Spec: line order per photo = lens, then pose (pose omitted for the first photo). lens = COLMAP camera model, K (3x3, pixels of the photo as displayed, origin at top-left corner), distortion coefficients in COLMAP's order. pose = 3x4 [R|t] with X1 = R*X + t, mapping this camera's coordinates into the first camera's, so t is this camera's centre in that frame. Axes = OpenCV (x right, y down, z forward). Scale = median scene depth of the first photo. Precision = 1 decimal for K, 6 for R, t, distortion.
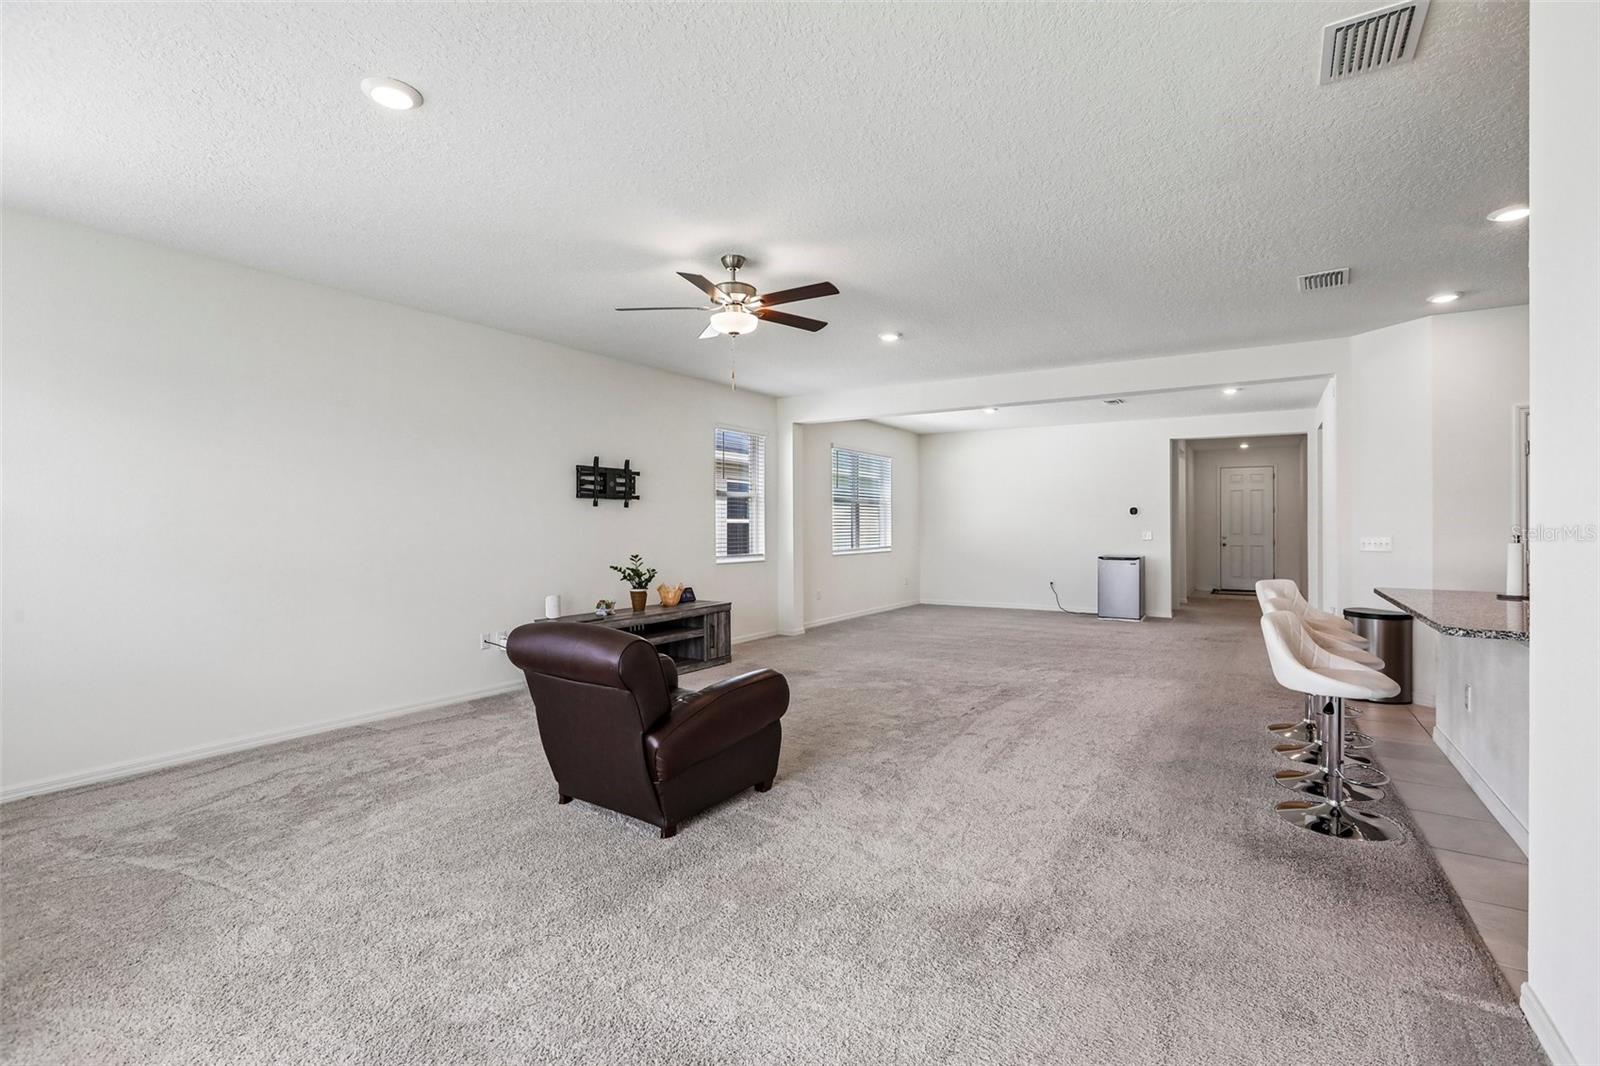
lens RADIAL K [[729.4, 0, 800.8], [0, 729.4, 525.5], [0, 0, 1]] dist [-0.051013, 0.015668]
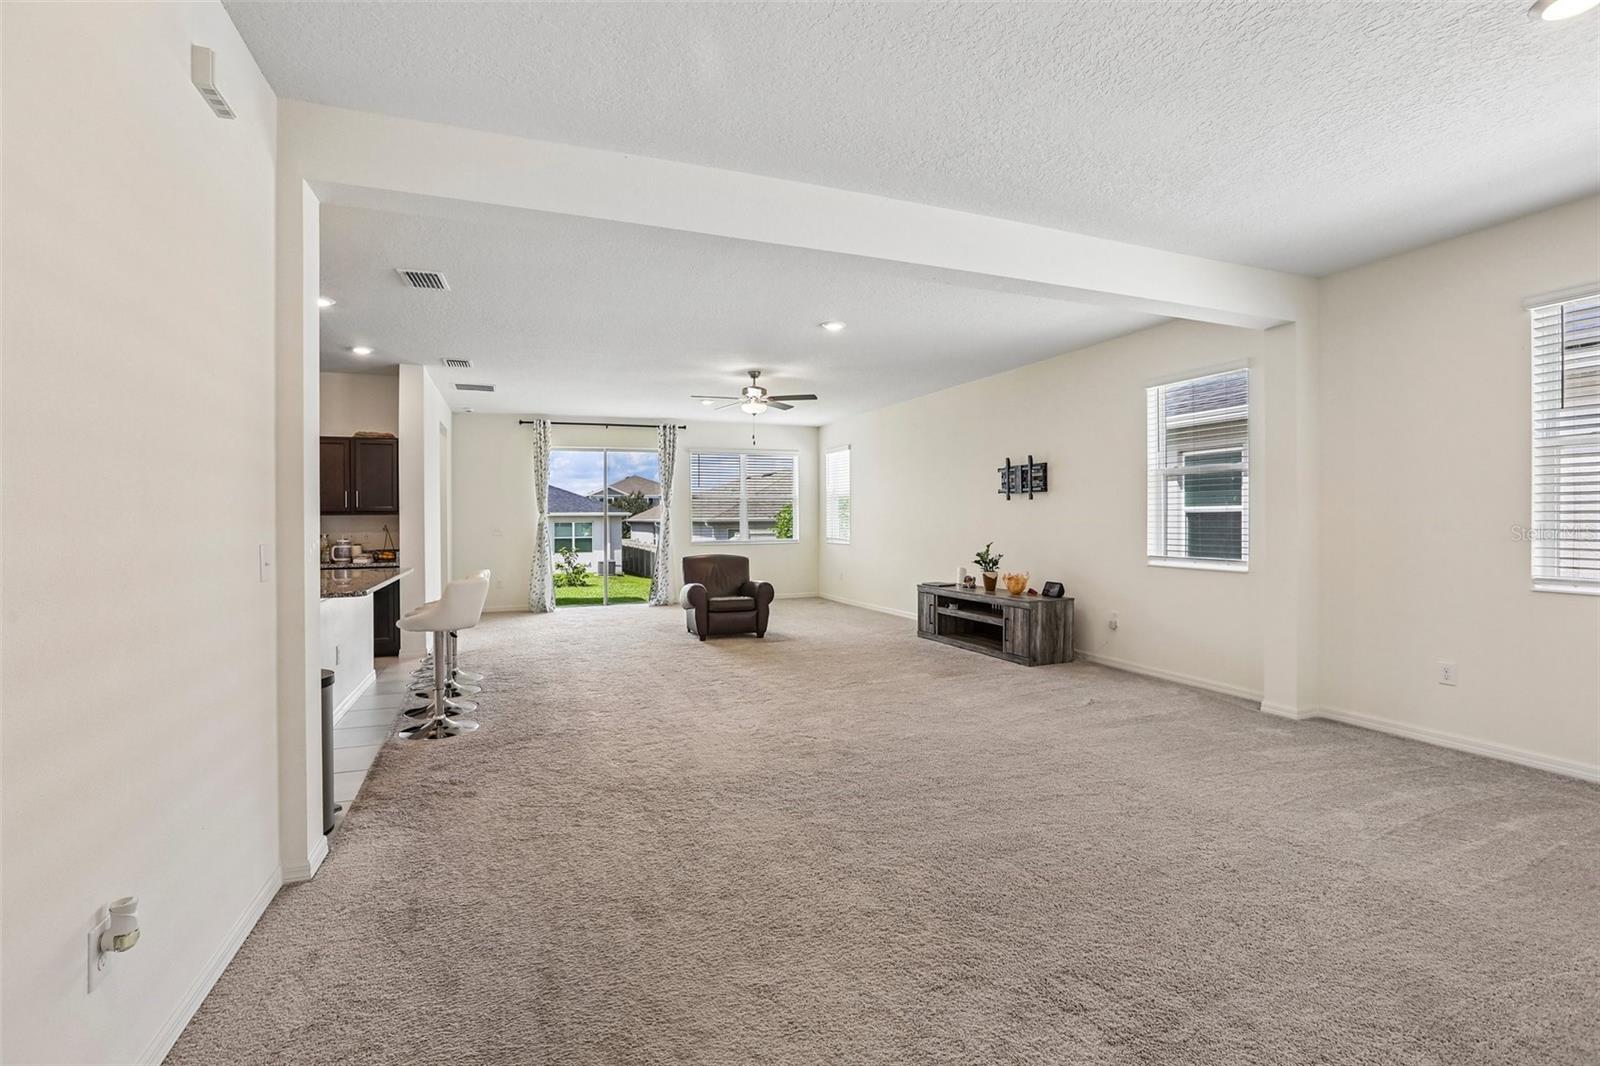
lens RADIAL K [[729.4, 0, 795.3], [0, 729.4, 521.3], [0, 0, 1]] dist [-0.051013, 0.015668]
pose [[-0.579555, 0.002340, -0.814930, 0.977173], [0.003492, 0.999994, 0.000388, 0.006308], [0.814926, -0.002621, -0.579559, 1.553137]]
